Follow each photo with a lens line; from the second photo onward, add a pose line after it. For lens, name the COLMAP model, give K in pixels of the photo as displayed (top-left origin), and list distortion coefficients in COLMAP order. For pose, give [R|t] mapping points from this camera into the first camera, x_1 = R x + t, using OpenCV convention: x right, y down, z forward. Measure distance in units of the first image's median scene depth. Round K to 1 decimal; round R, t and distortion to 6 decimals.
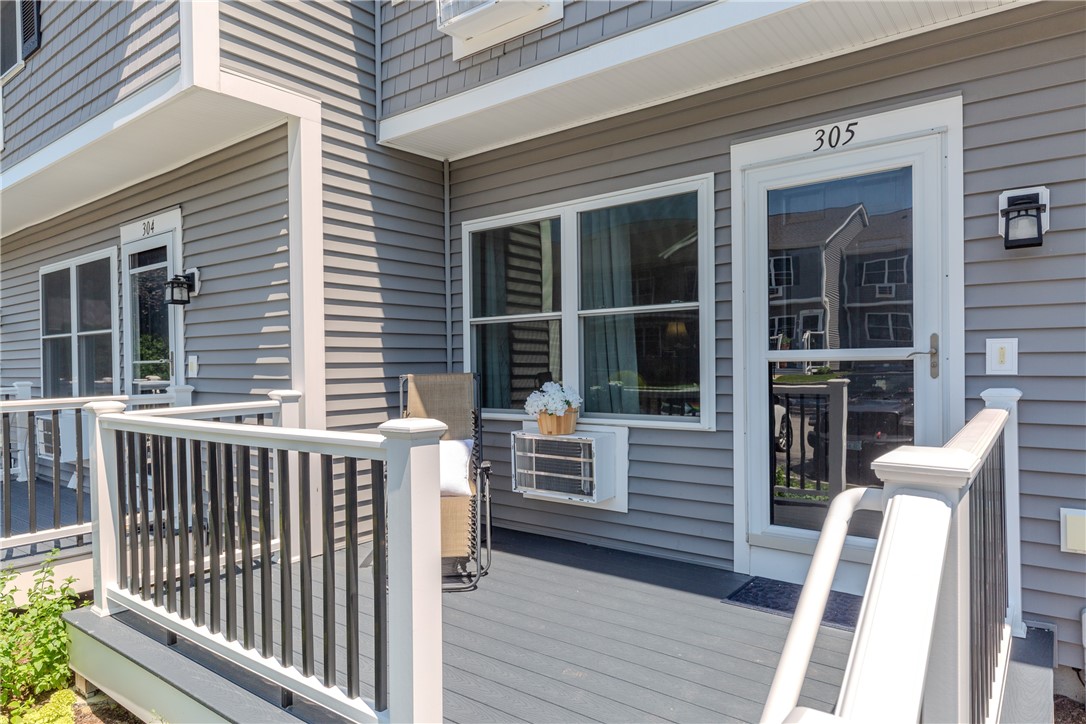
lens RADIAL K [[663.1, 0, 567.2], [0, 663.1, 369.1], [0, 0, 1]] dist [0.001422, -0.000045]
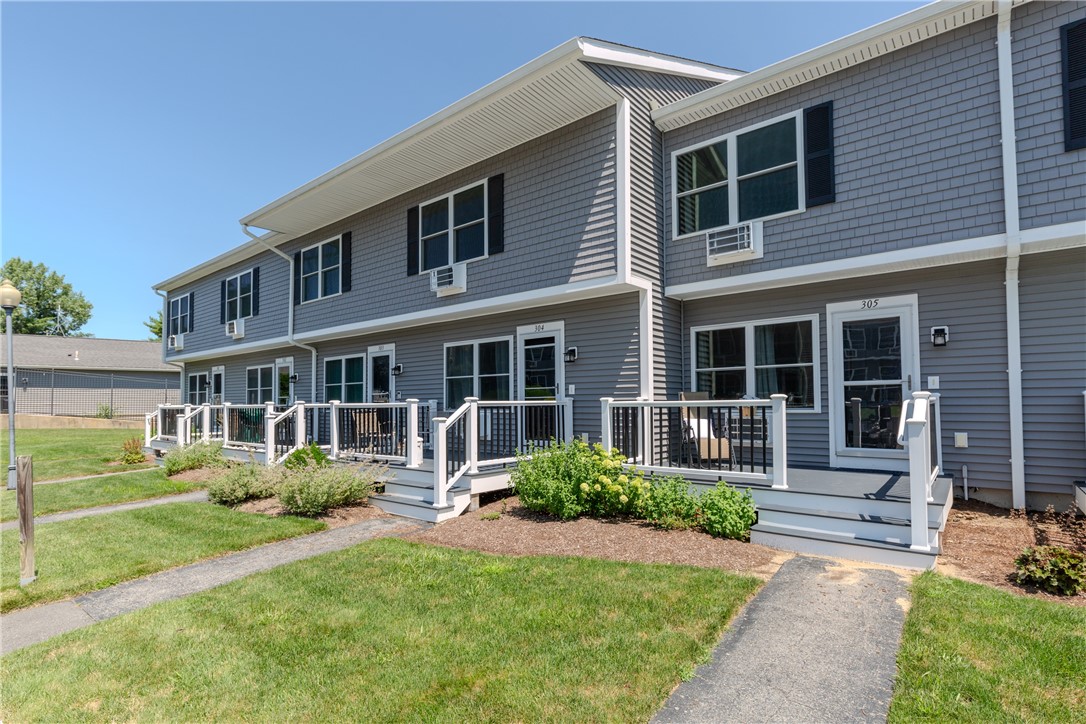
lens RADIAL K [[531.7, 0, 555.8], [0, 531.7, 388.0], [0, 0, 1]] dist [-0.001244, -0.000510]
pose [[0.999265, 0.005139, -0.037998, -0.707681], [-0.006757, 0.999070, -0.042582, 0.089076], [0.037744, 0.042808, 0.998370, -1.077529]]
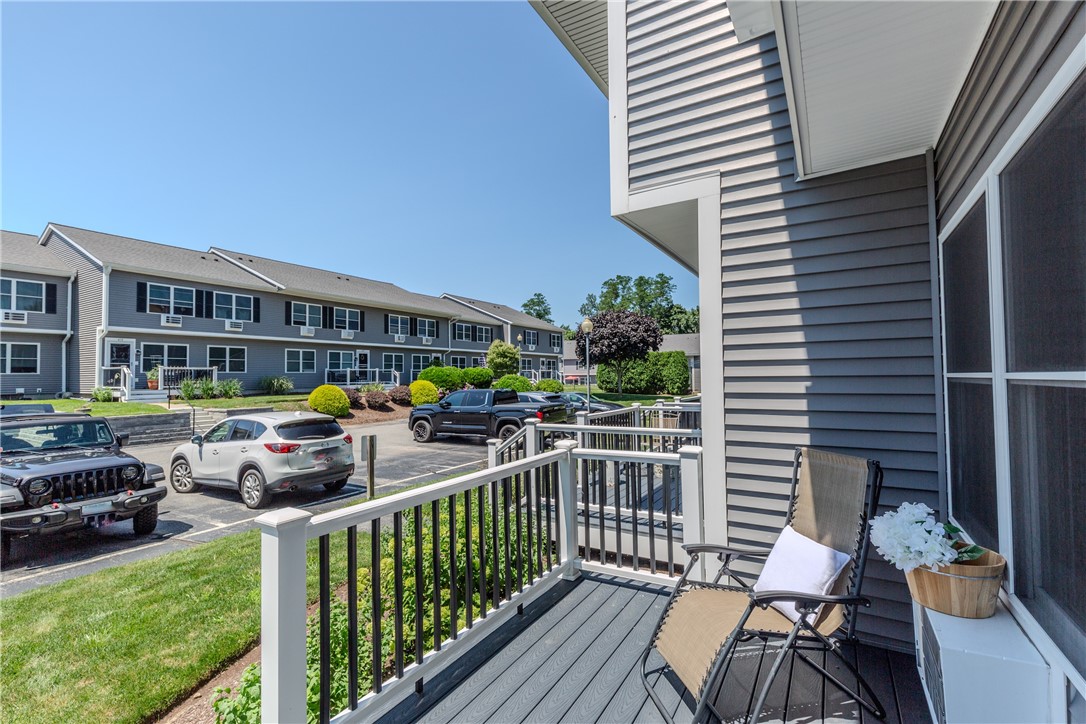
lens RADIAL K [[482.2, 0, 546.1], [0, 482.2, 354.4], [0, 0, 1]] dist [0.001226, -0.000215]
pose [[0.094932, -0.028687, -0.995070, 0.378089], [-0.002612, 0.999574, -0.029067, -0.103043], [0.995480, 0.005359, 0.094816, 0.708902]]
